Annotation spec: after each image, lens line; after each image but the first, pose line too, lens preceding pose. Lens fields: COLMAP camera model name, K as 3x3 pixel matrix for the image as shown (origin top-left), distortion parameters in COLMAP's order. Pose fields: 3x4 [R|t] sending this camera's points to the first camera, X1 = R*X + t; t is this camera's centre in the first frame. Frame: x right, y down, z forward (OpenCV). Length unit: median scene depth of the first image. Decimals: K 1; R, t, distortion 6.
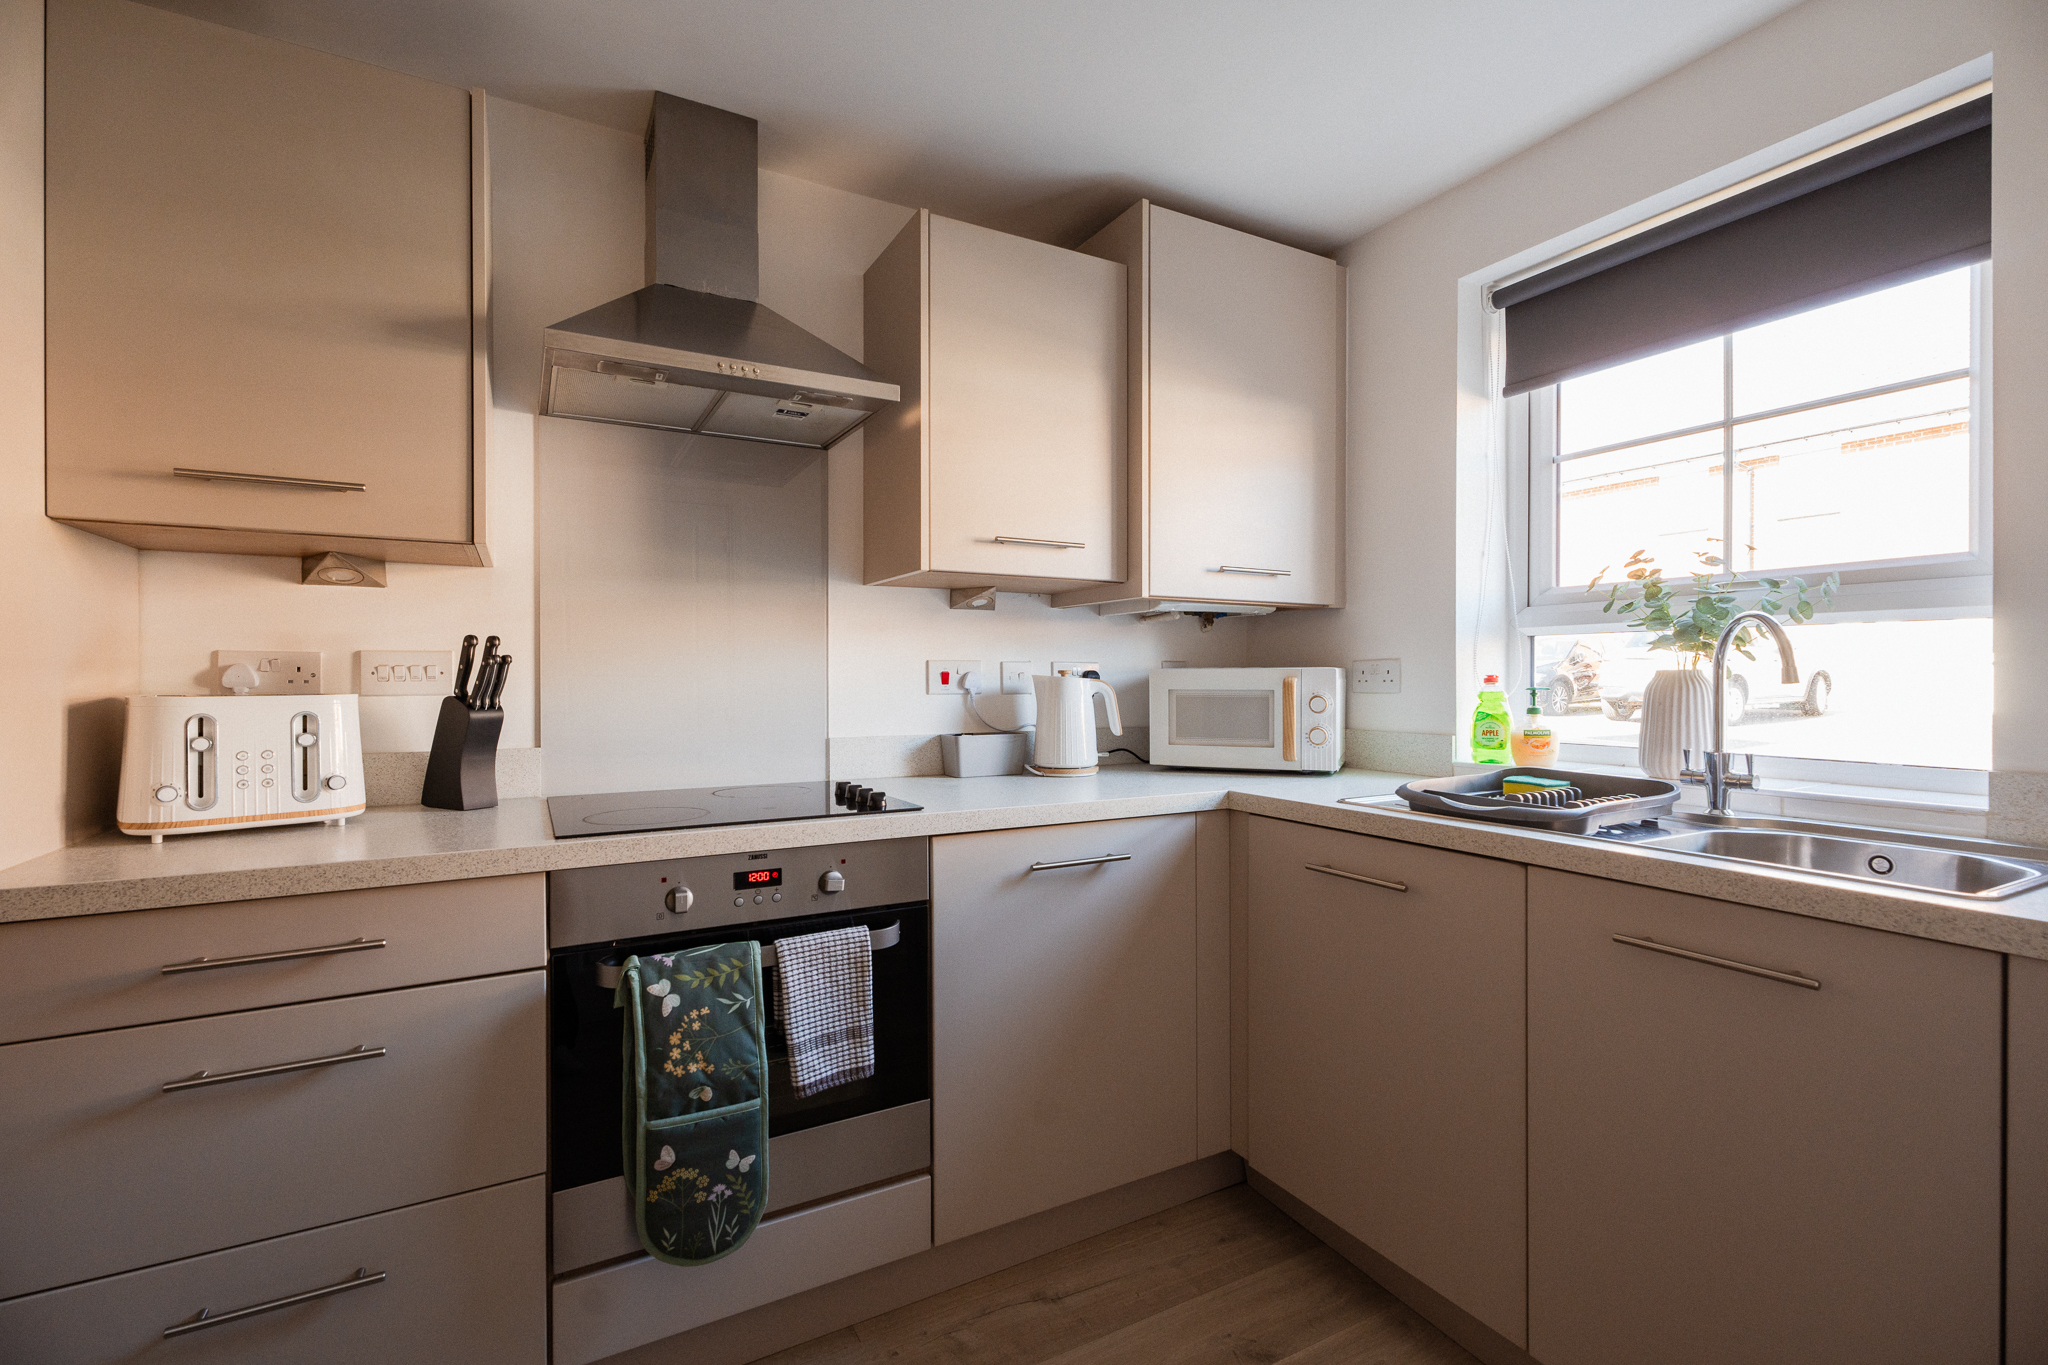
lens RADIAL K [[919.0, 0, 1014.4], [0, 919.0, 680.2], [0, 0, 1]] dist [0.003609, 0.000739]
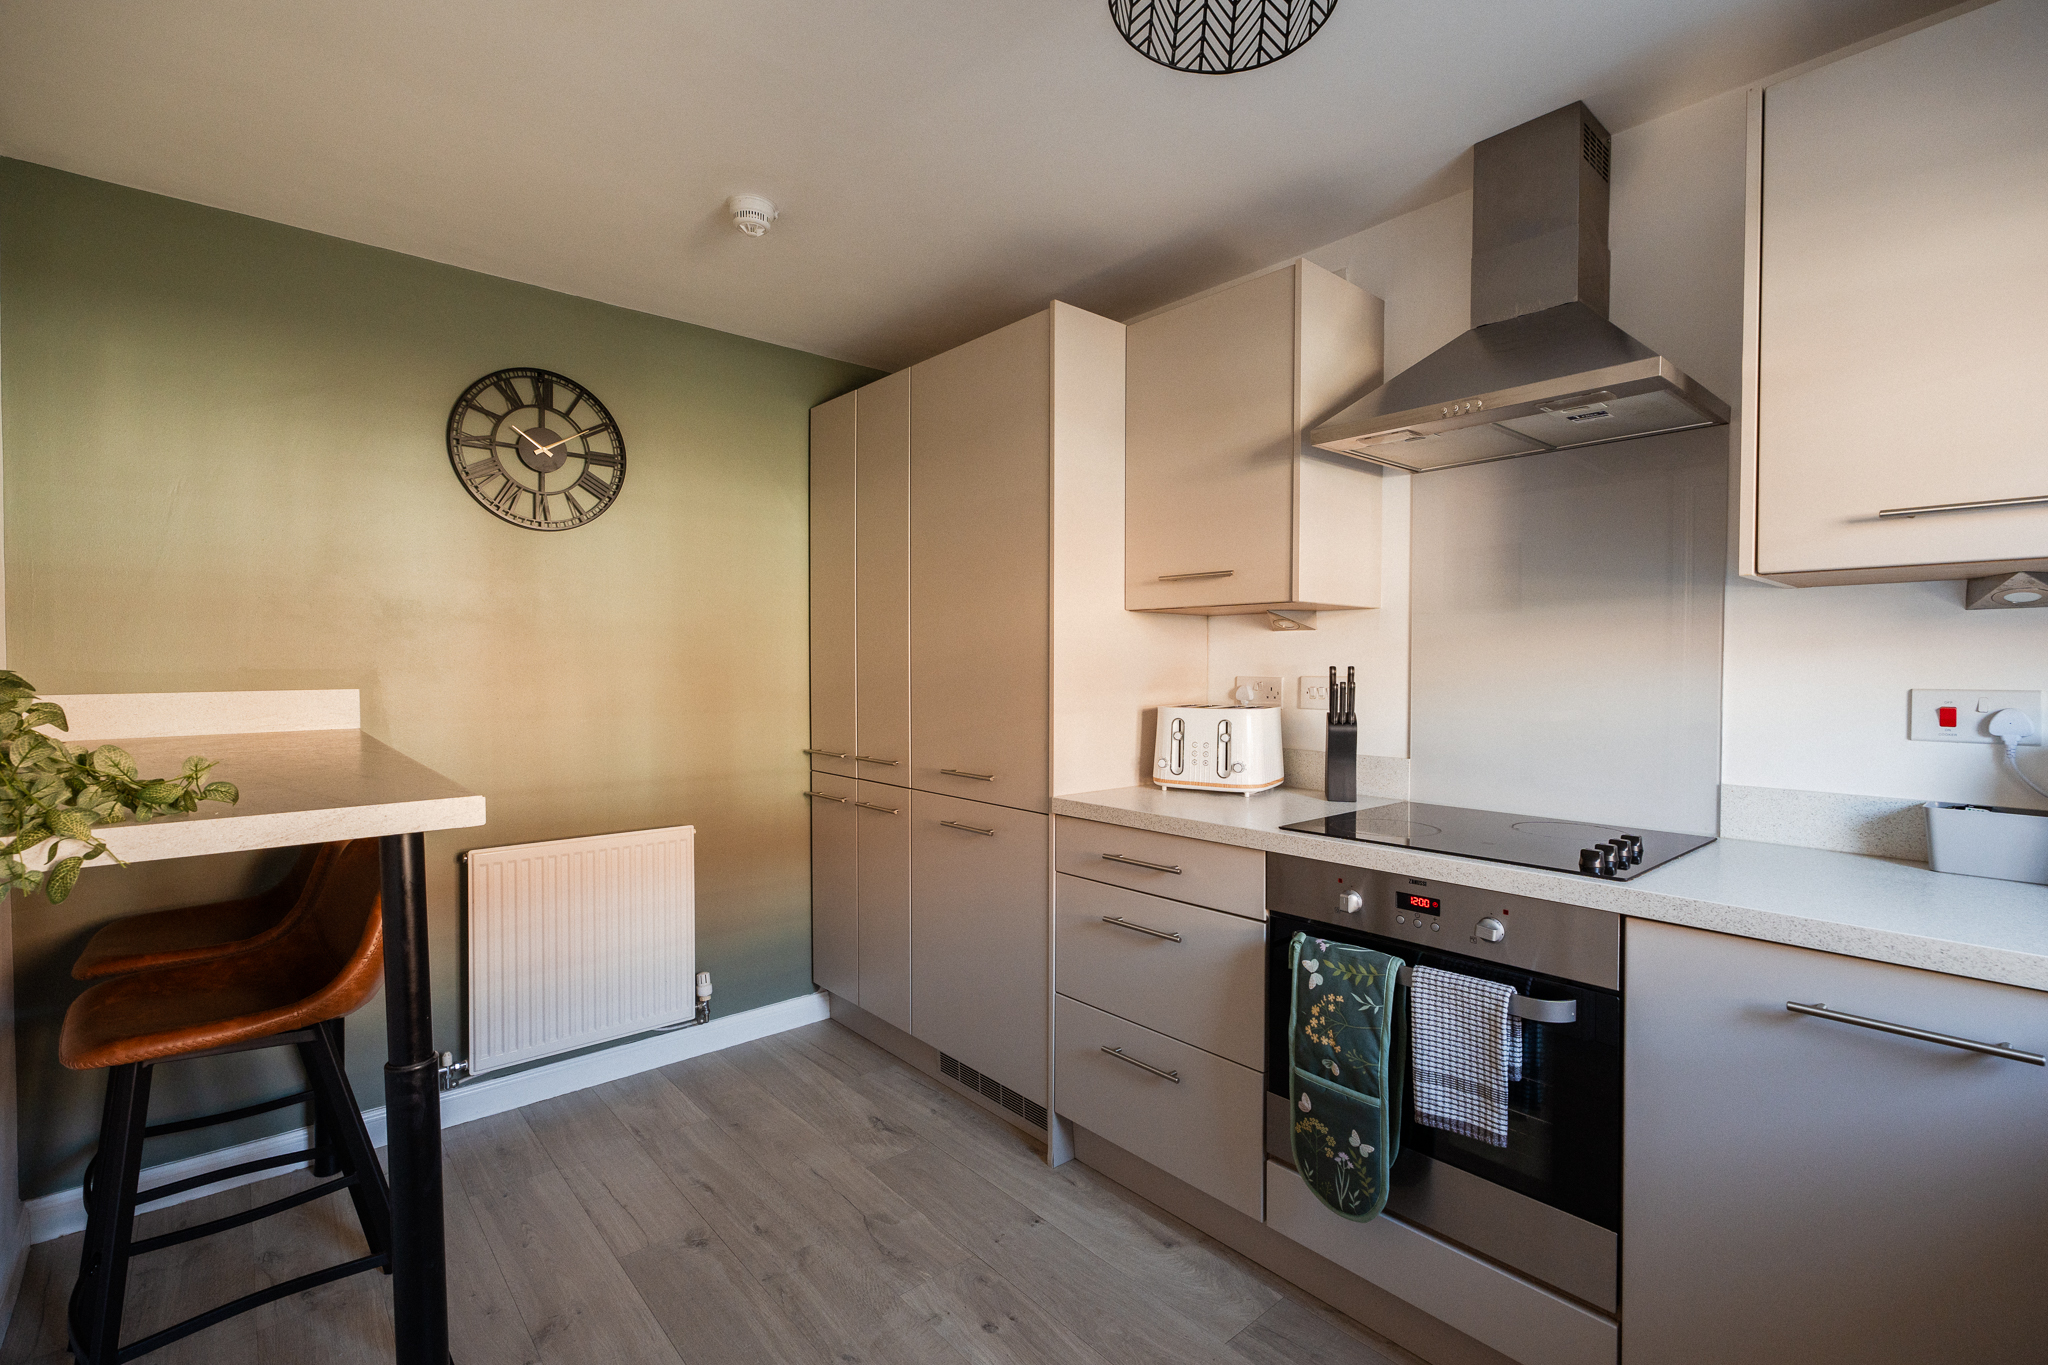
lens RADIAL K [[919.0, 0, 1019.1], [0, 919.0, 684.1], [0, 0, 1]] dist [0.003609, 0.000739]
pose [[0.208910, 0.021776, -0.977692, 0.672526], [-0.005313, 0.999763, 0.021133, -0.056826], [0.977921, 0.000780, 0.208976, 0.345695]]
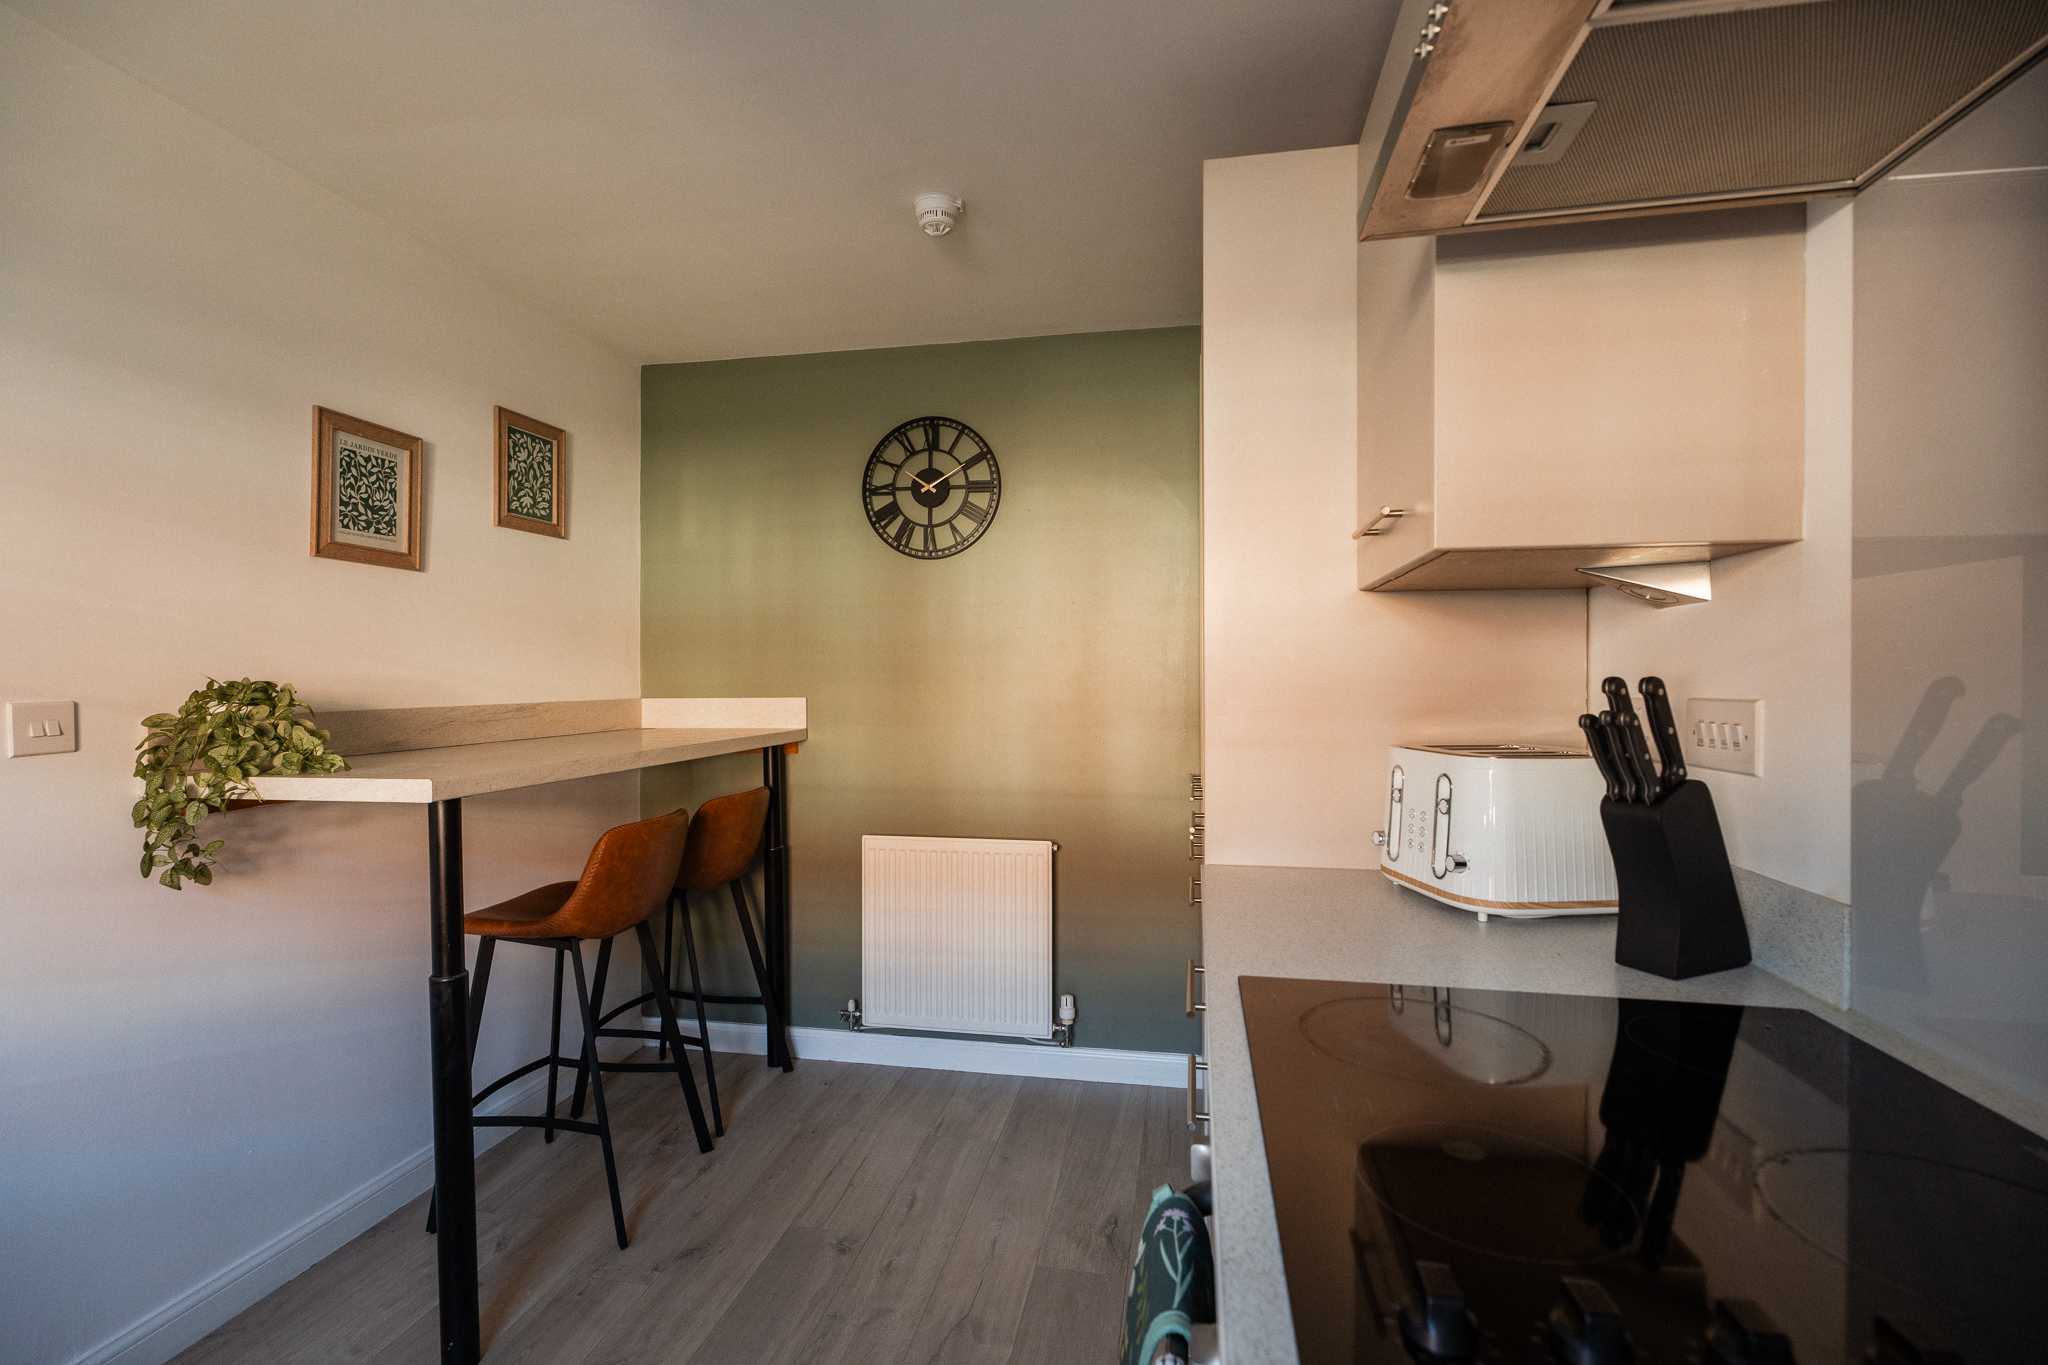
lens RADIAL K [[919.0, 0, 1030.1], [0, 919.0, 678.9], [0, 0, 1]] dist [0.003609, 0.000739]
pose [[-0.635042, -0.002558, -0.772474, 0.138417], [-0.006191, 0.999979, 0.001778, -0.053982], [0.772453, 0.005912, -0.635044, 1.265511]]
